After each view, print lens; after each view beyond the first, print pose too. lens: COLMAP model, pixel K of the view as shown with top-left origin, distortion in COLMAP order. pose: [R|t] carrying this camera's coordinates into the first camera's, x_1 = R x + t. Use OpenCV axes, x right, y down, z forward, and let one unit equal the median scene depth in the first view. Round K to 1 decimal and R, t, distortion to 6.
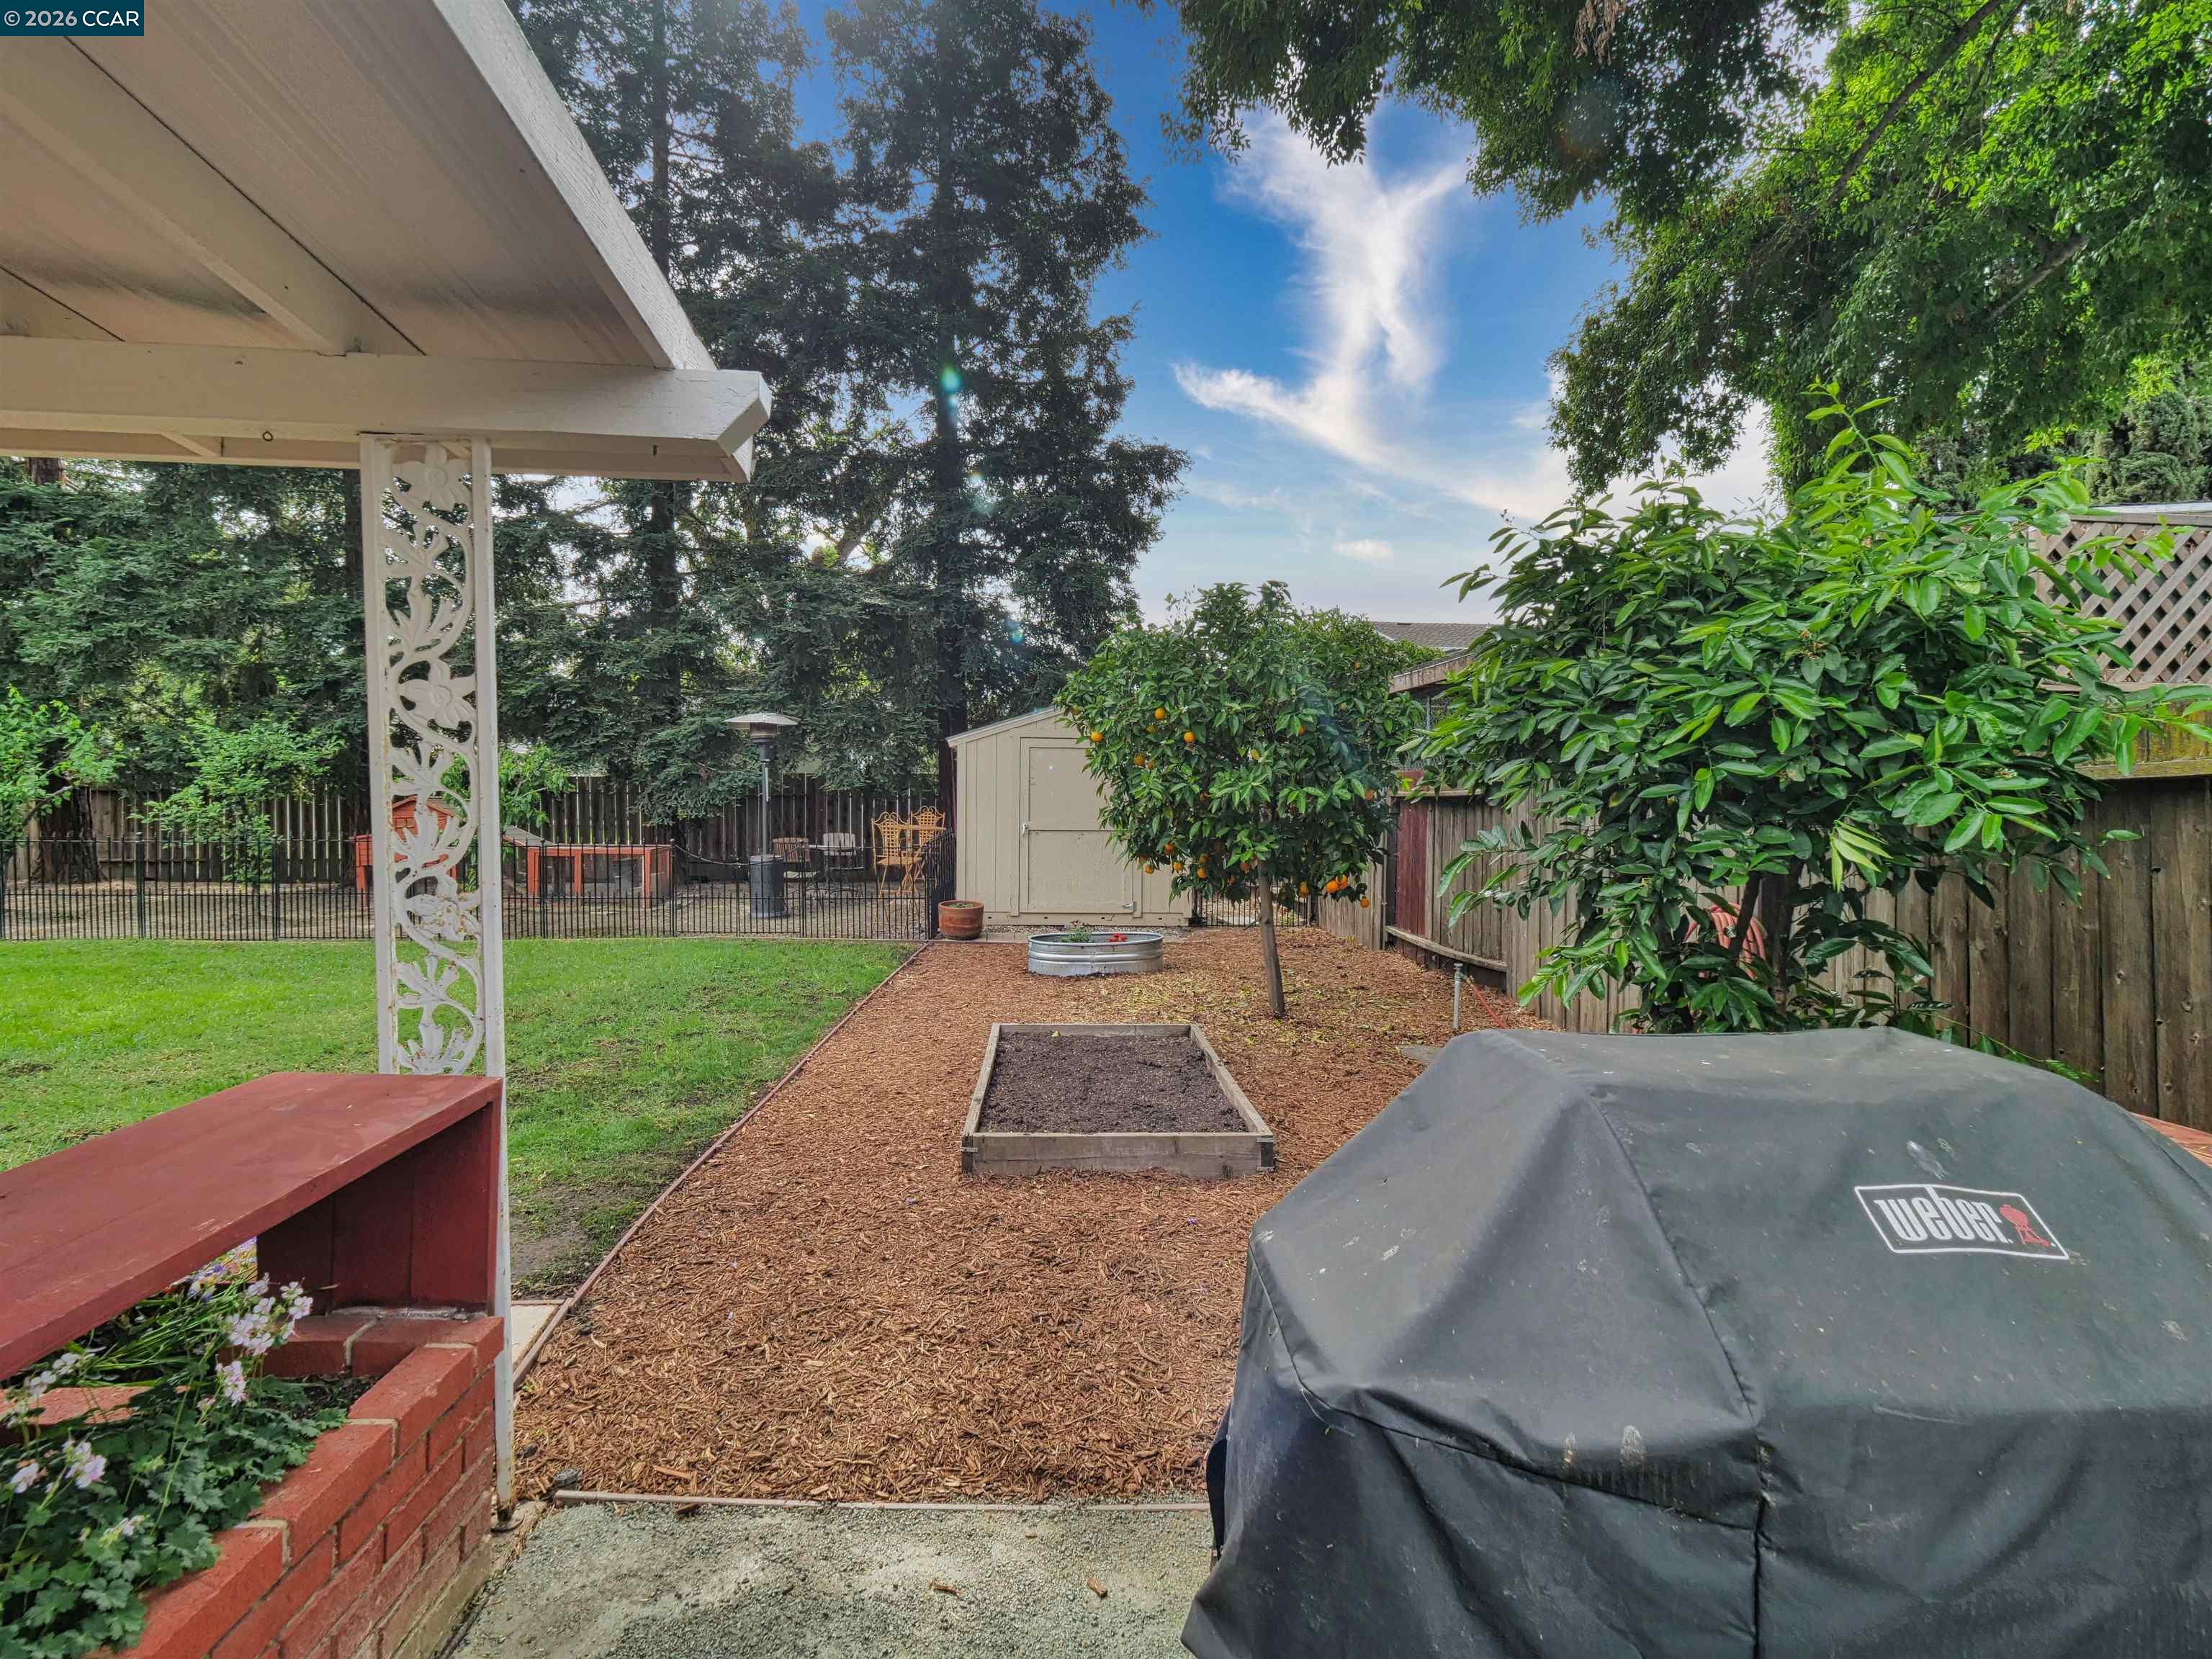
lens RADIAL K [[1002.1, 0, 1067.1], [0, 1002.1, 829.1], [0, 0, 1]] dist [-0.002078, -0.001068]
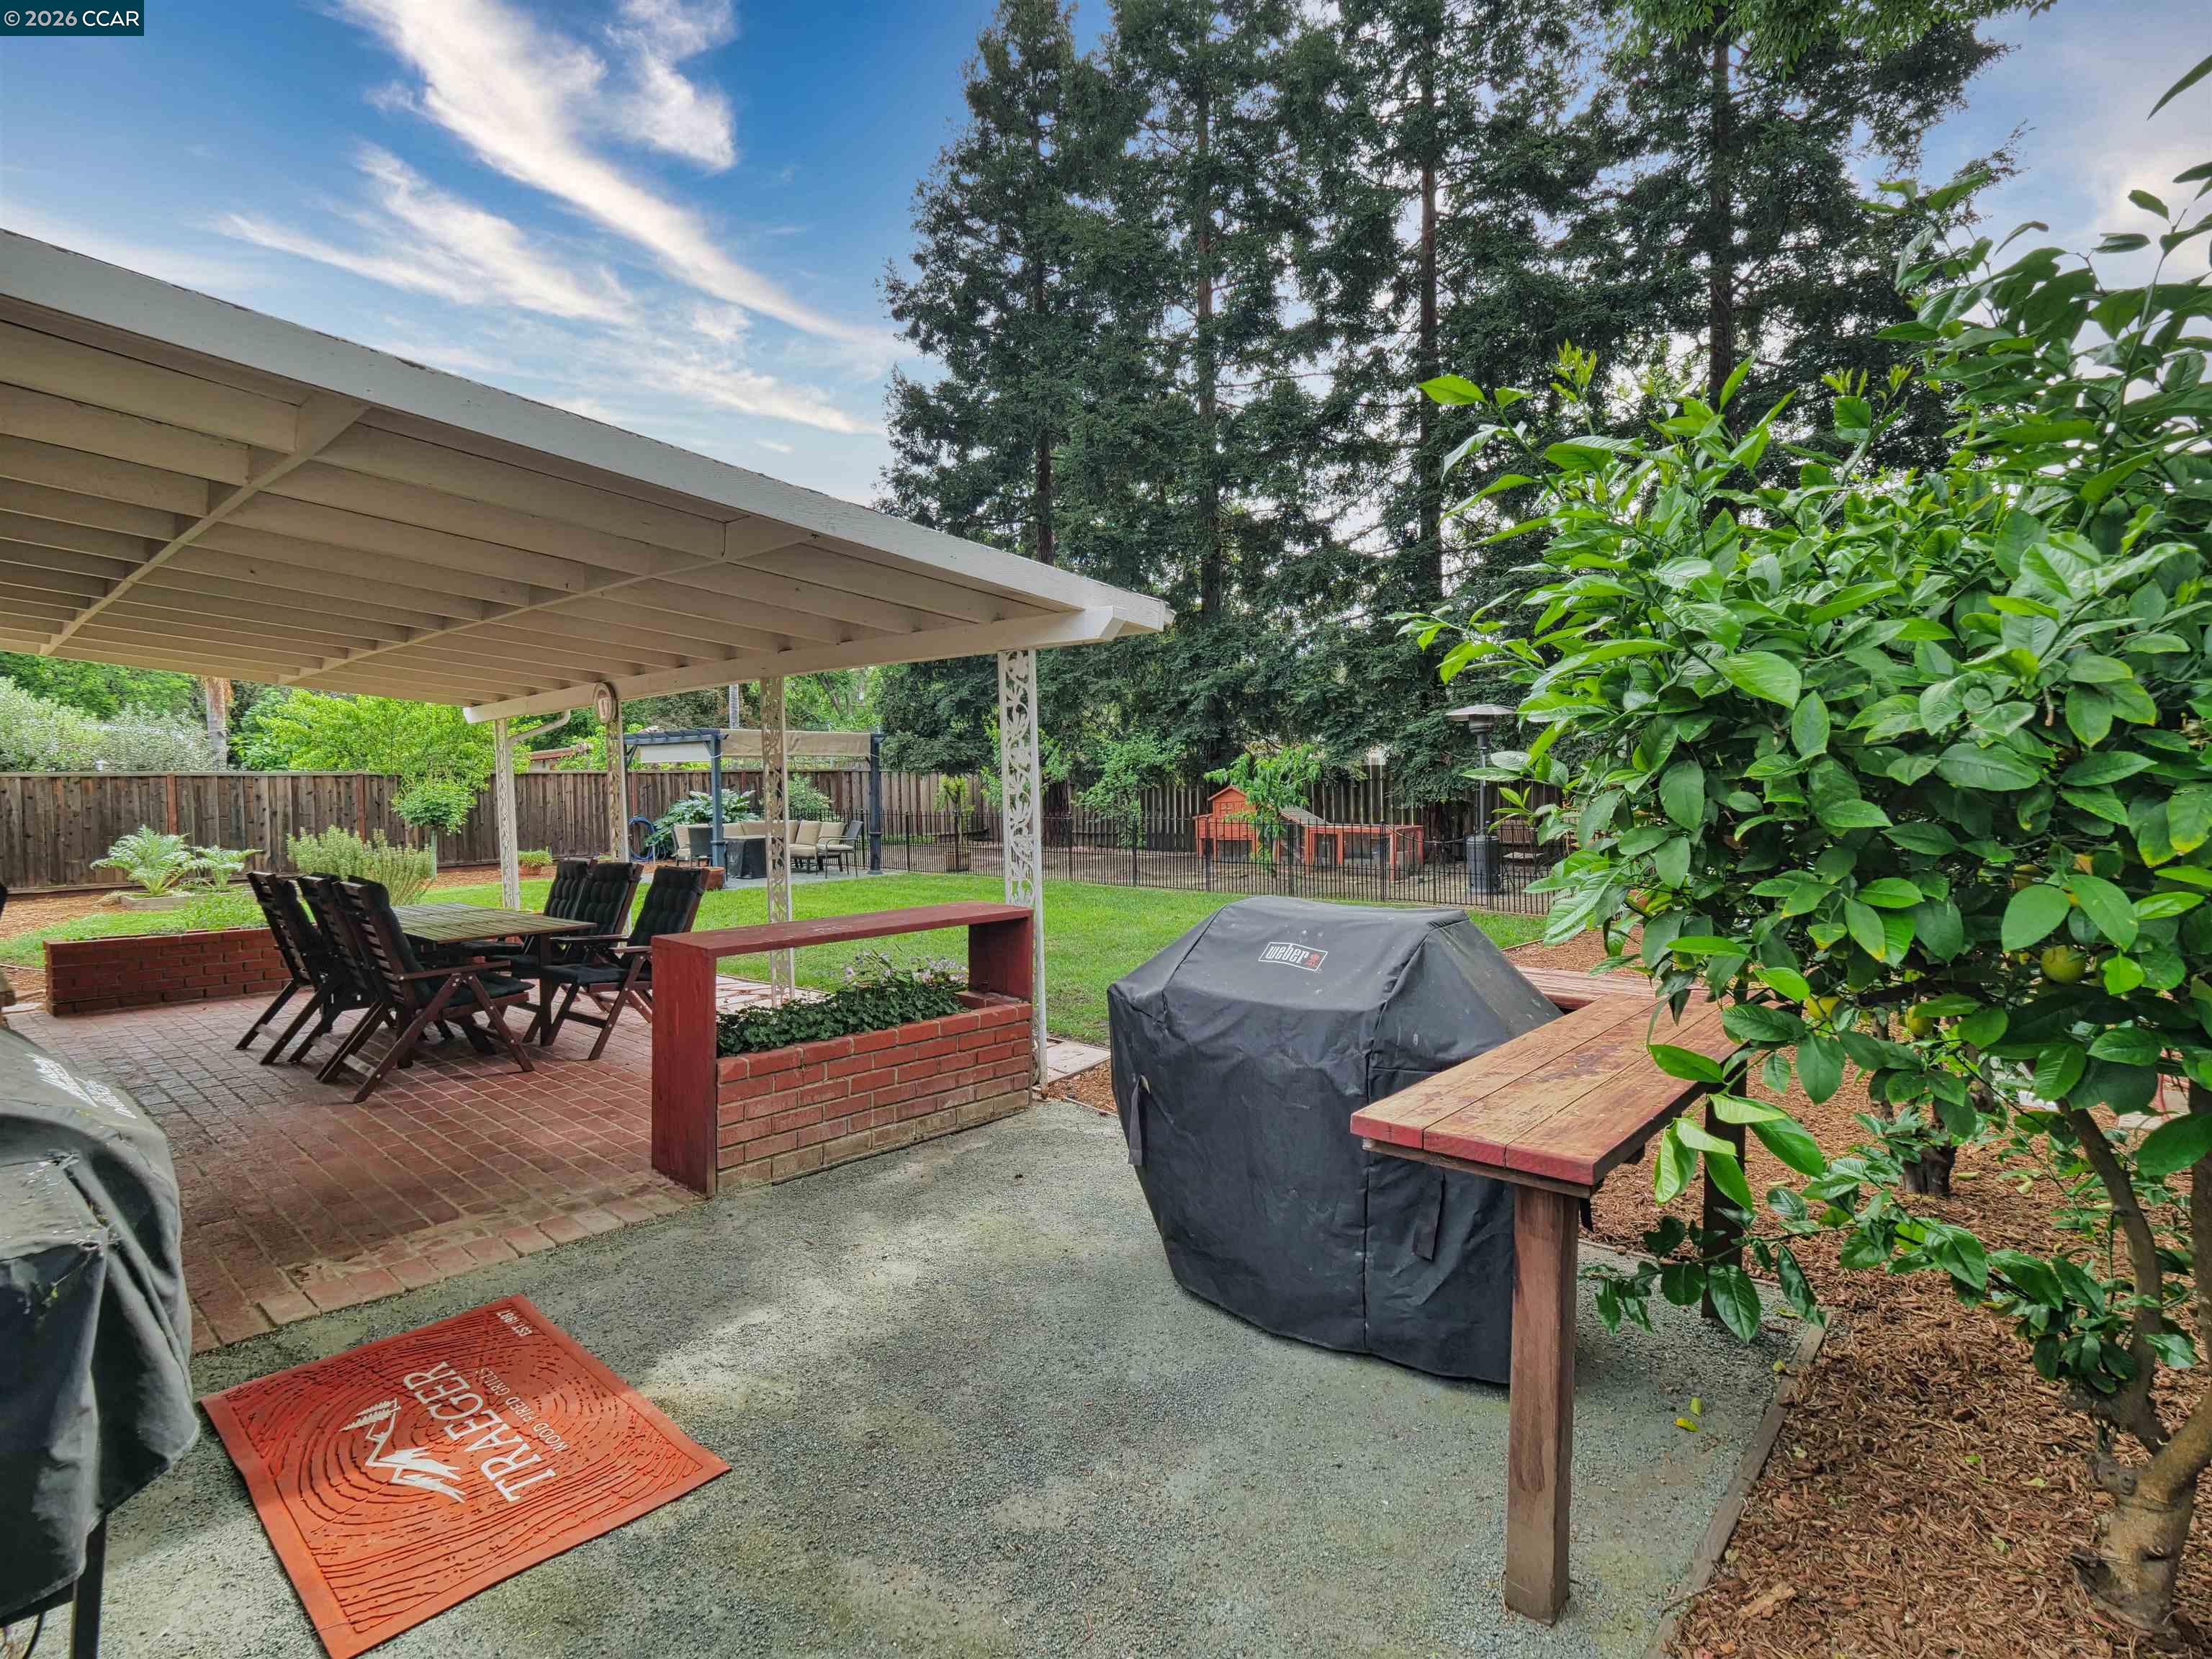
lens RADIAL K [[1002.1, 0, 1067.1], [0, 1002.1, 829.1], [0, 0, 1]] dist [-0.002078, -0.001068]
pose [[0.703659, 0.015906, -0.710359, 0.127221], [-0.004201, 0.999825, 0.018226, 0.000758], [0.710525, -0.009841, 0.703603, -0.068601]]
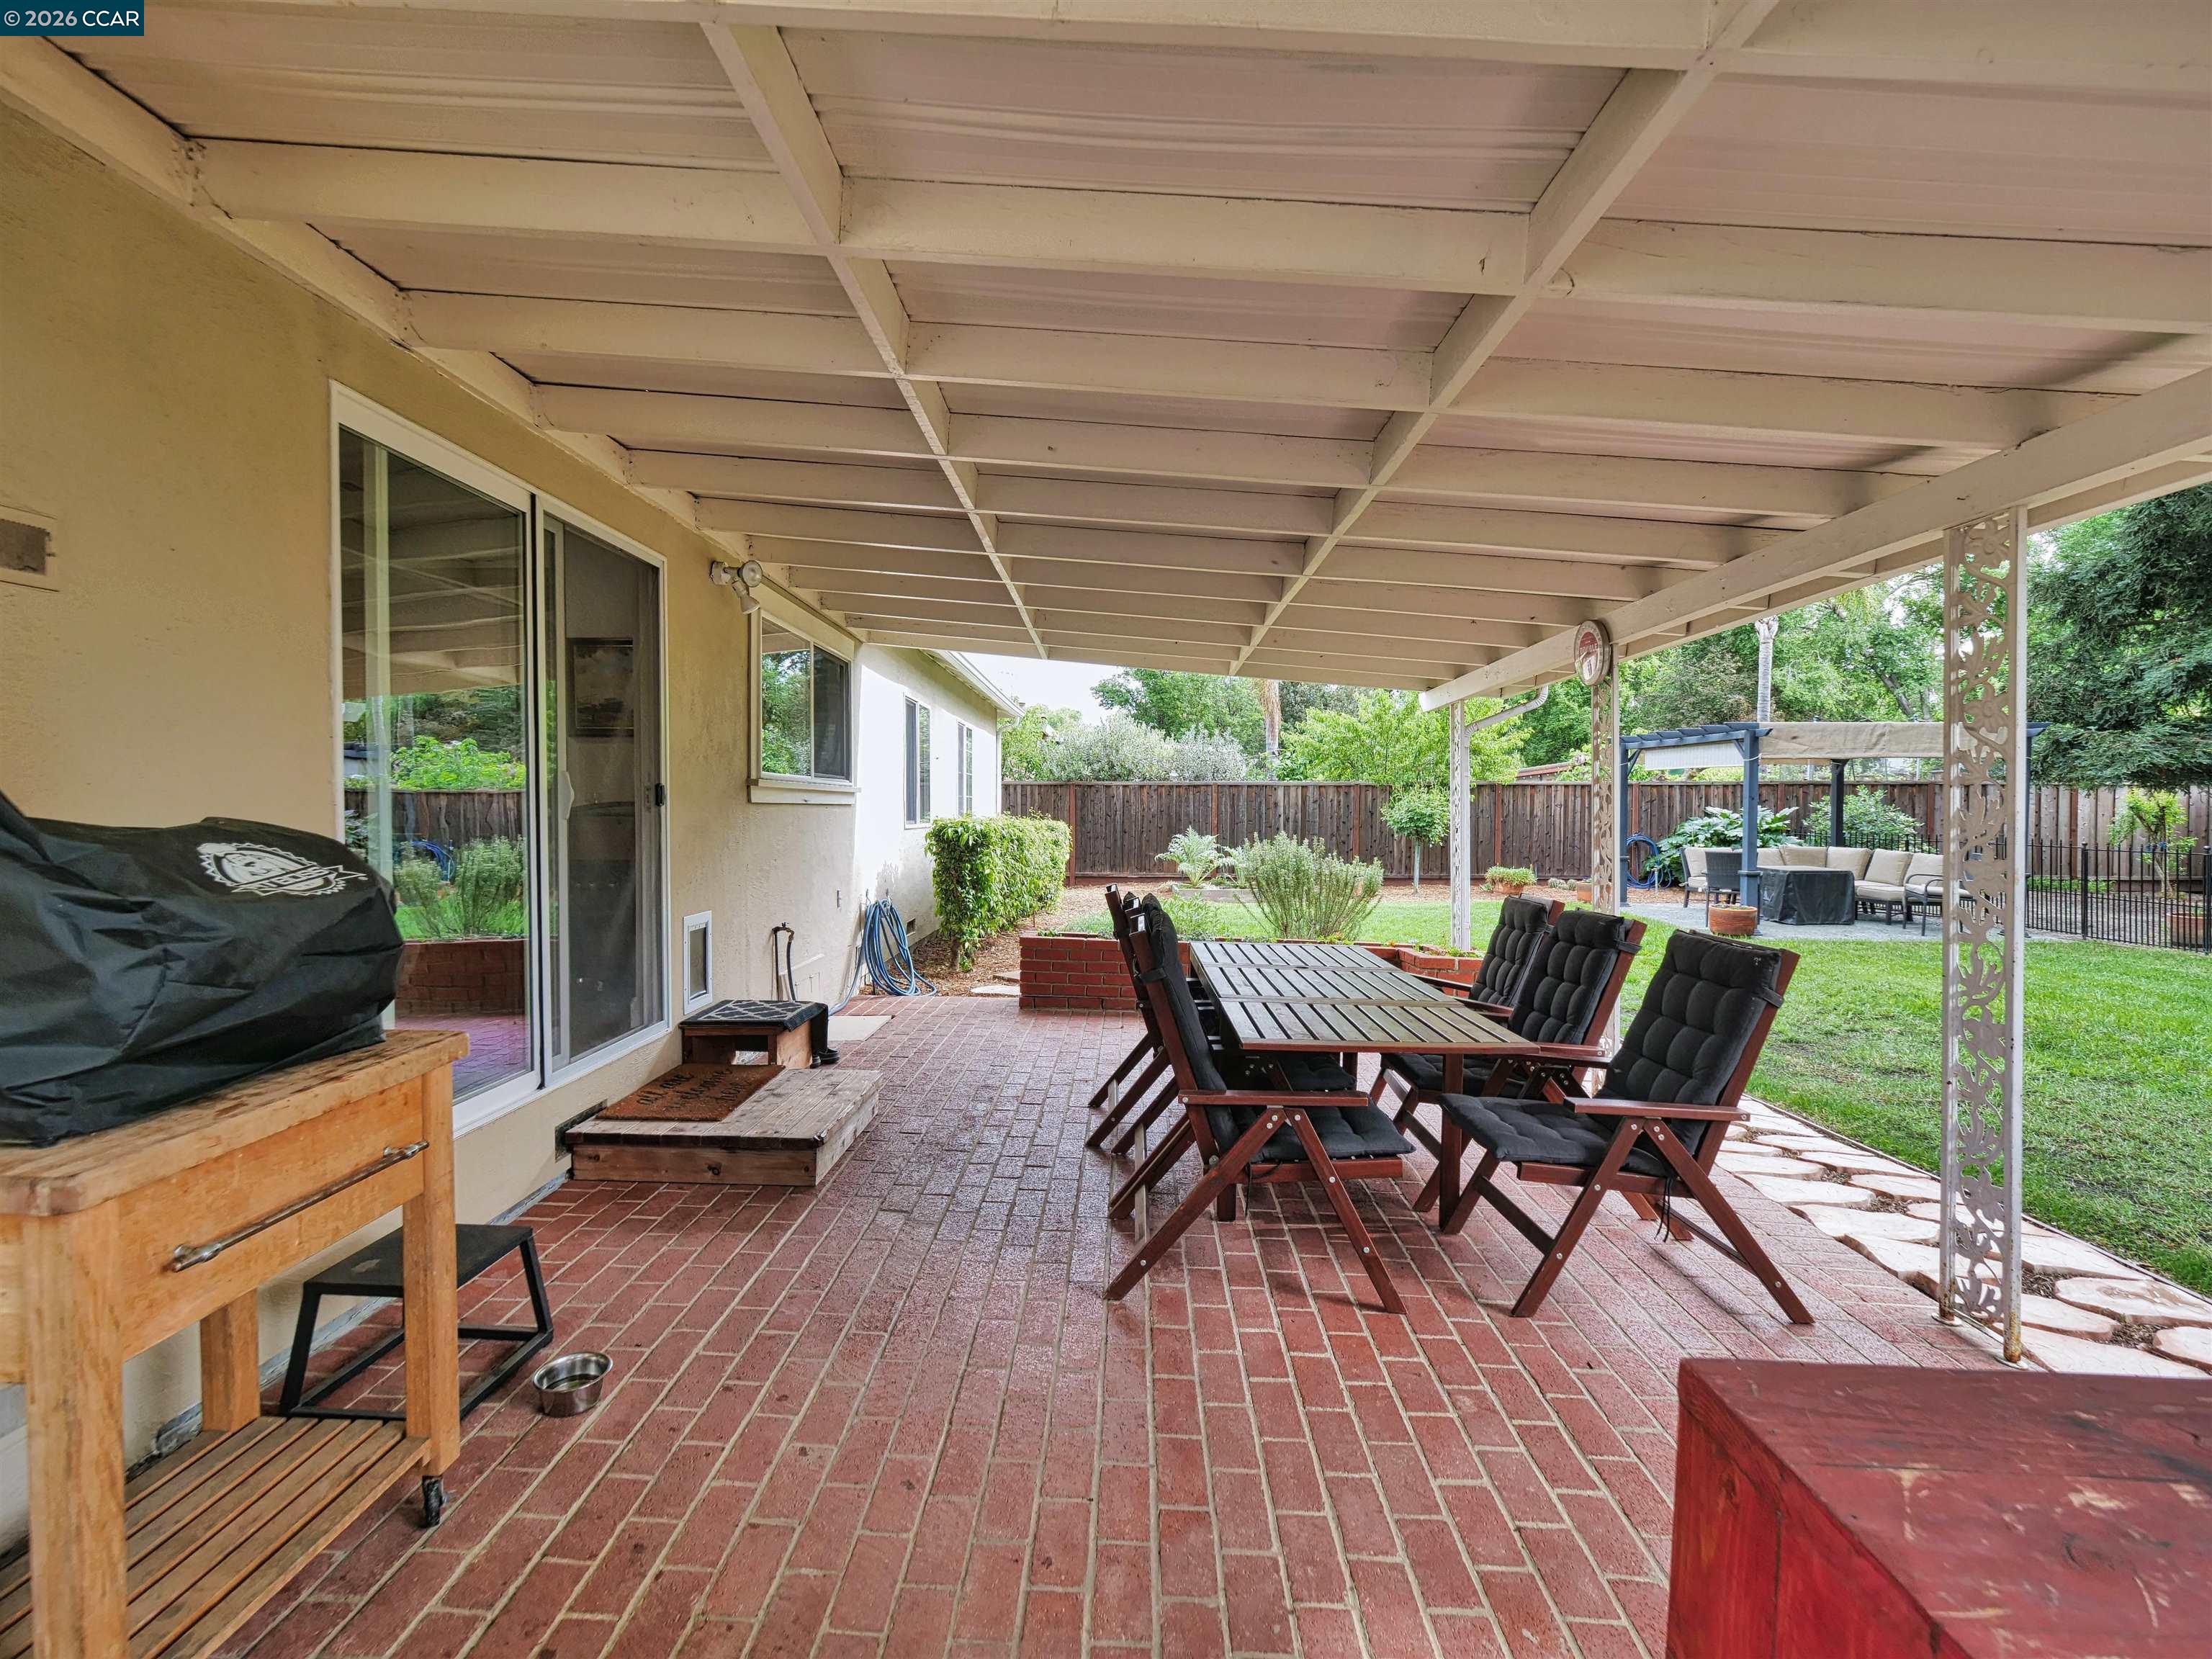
lens RADIAL K [[1002.1, 0, 1067.1], [0, 1002.1, 829.1], [0, 0, 1]] dist [-0.002078, -0.001068]
pose [[-0.142080, 0.015566, -0.989733, 0.111444], [-0.033829, 0.999216, 0.020571, 0.000960], [0.989277, 0.036405, -0.141442, -0.062419]]
